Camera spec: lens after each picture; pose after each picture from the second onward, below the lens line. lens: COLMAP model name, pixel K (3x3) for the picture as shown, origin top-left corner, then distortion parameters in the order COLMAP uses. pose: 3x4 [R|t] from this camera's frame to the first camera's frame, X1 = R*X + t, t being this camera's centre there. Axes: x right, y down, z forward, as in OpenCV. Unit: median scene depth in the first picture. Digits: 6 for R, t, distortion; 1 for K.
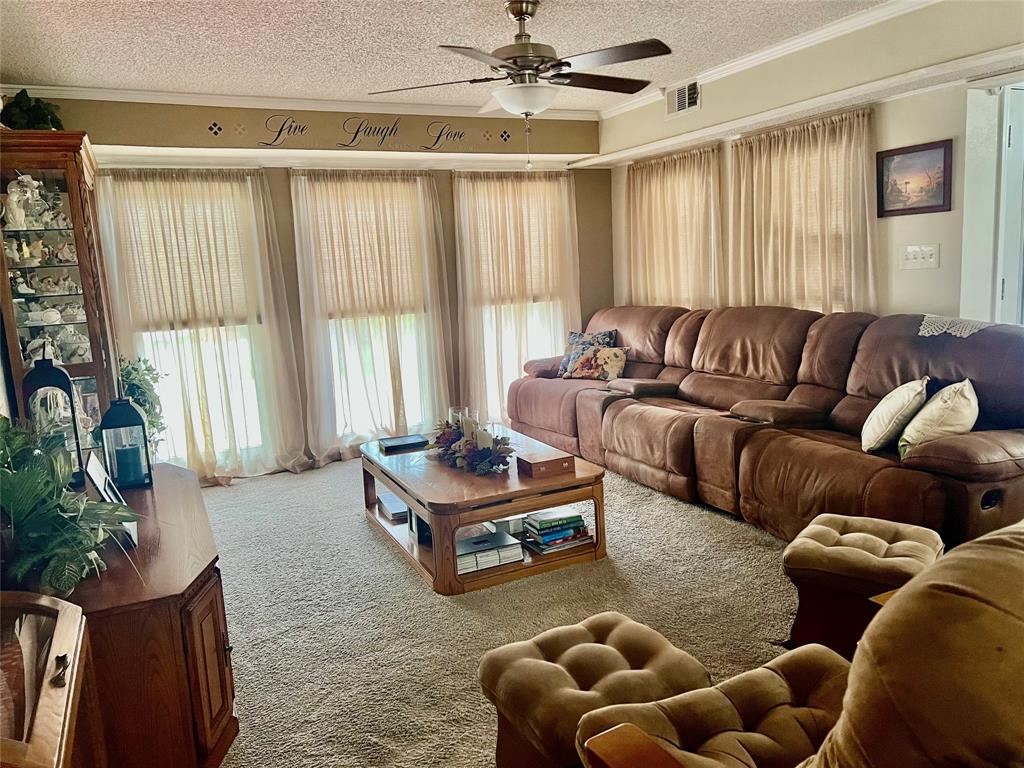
lens RADIAL K [[766.3, 0, 512.0], [0, 766.3, 384.0], [0, 0, 1]] dist [0.050622, -0.058465]
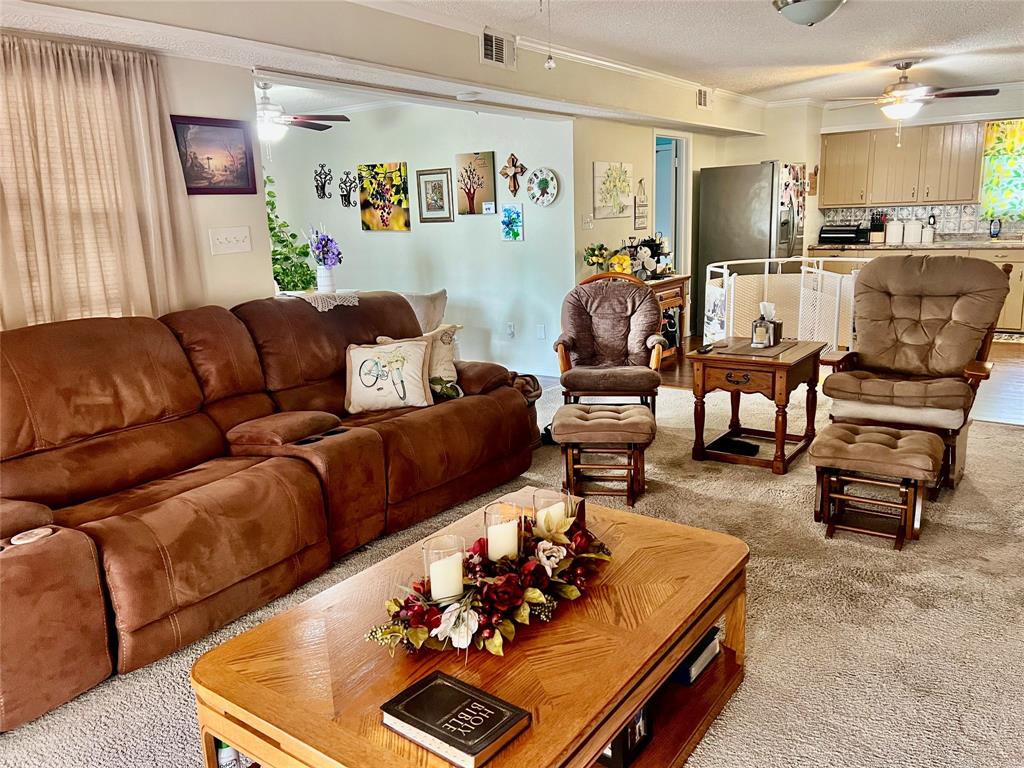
lens RADIAL K [[766.5, 0, 513.4], [0, 766.5, 387.4], [0, 0, 1]] dist [0.053584, -0.054424]
pose [[-0.471603, -0.126640, 0.872670, -0.460166], [0.200803, 0.948210, 0.246120, -0.149993], [-0.858643, 0.291306, -0.421749, 1.101388]]
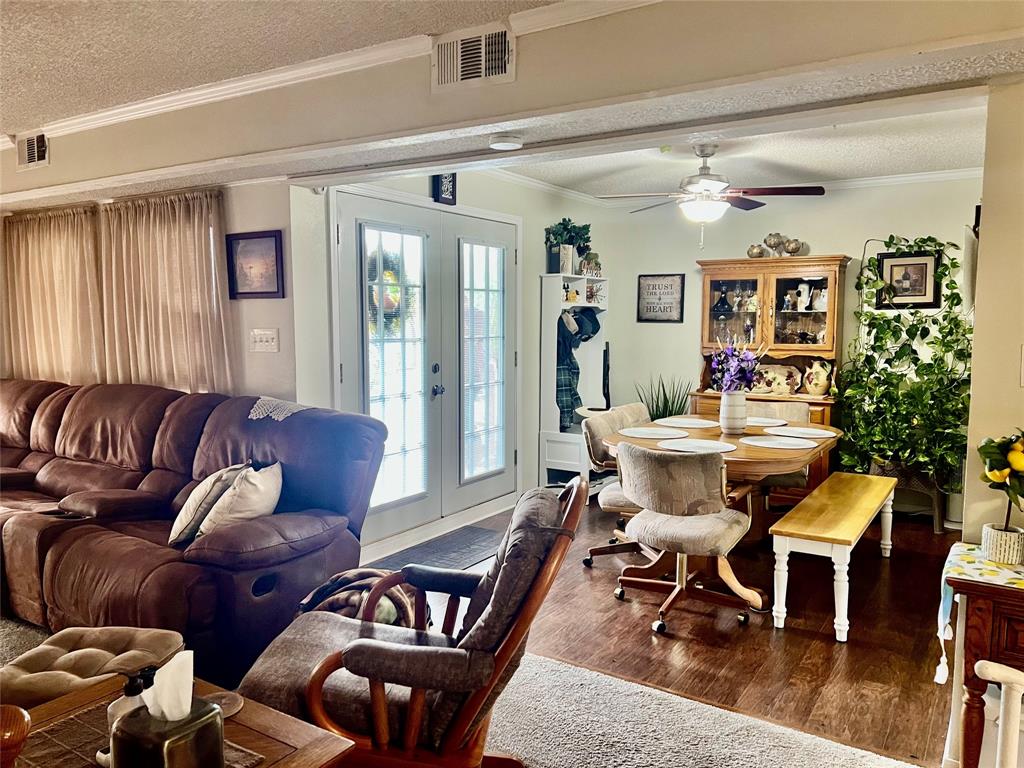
lens RADIAL K [[766.5, 0, 513.4], [0, 766.5, 387.4], [0, 0, 1]] dist [0.053584, -0.054424]
pose [[0.849326, 0.005247, 0.527843, 0.256333], [0.036919, 0.996912, -0.069313, -0.018336], [-0.526577, 0.078357, 0.846509, -0.028435]]
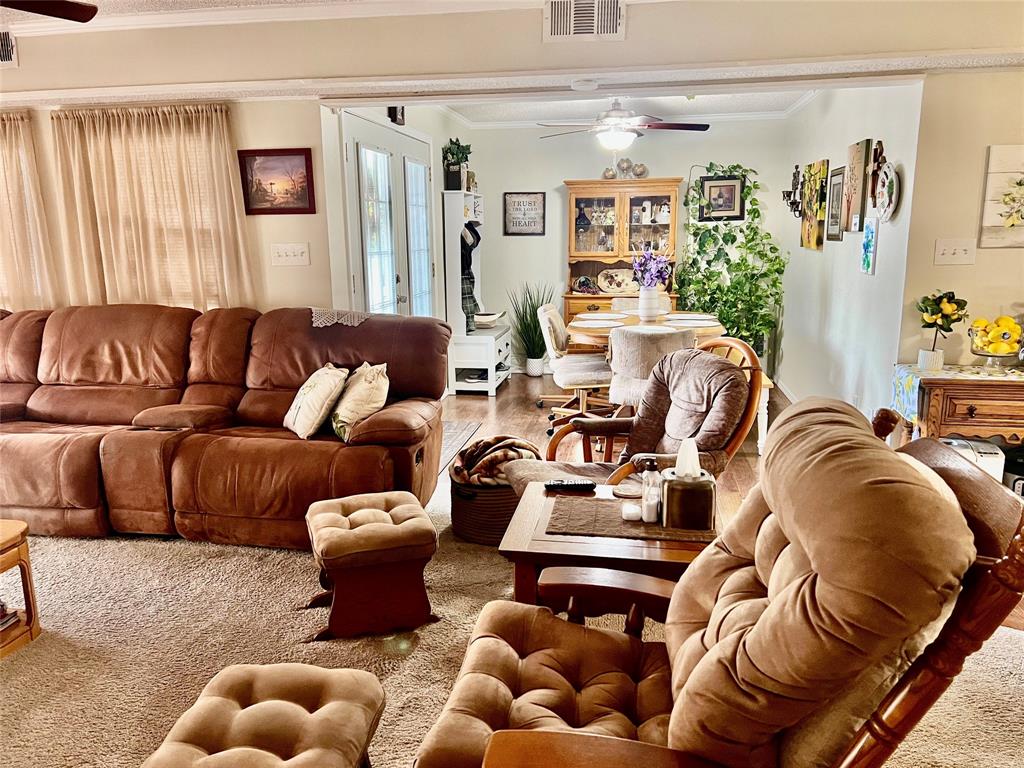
lens RADIAL K [[766.5, 0, 513.4], [0, 766.5, 387.4], [0, 0, 1]] dist [0.053584, -0.054424]
pose [[0.575377, -0.117672, 0.809379, -0.179053], [0.110419, 0.991712, 0.065684, -0.015728], [-0.810400, 0.051578, 0.583602, 0.123733]]
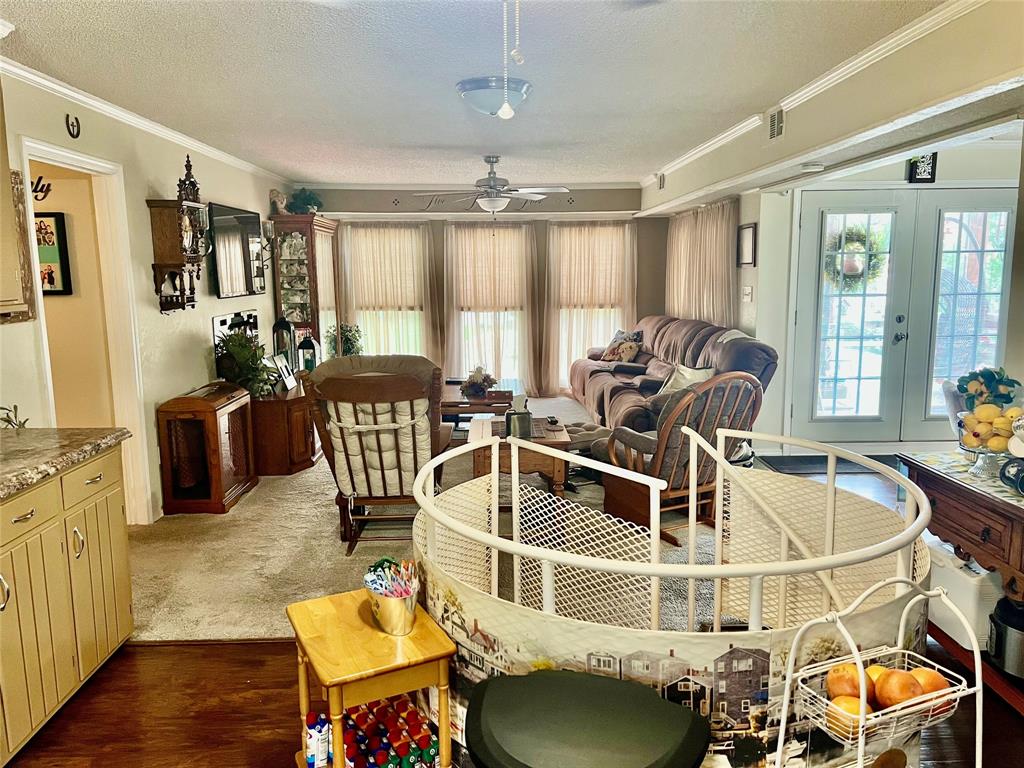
lens RADIAL K [[766.5, 0, 513.4], [0, 766.5, 387.4], [0, 0, 1]] dist [0.053584, -0.054424]
pose [[0.912642, 0.102649, -0.395662, 0.698469], [-0.099738, 0.994620, 0.027983, 0.027961], [0.396405, 0.013924, 0.917970, -0.606875]]
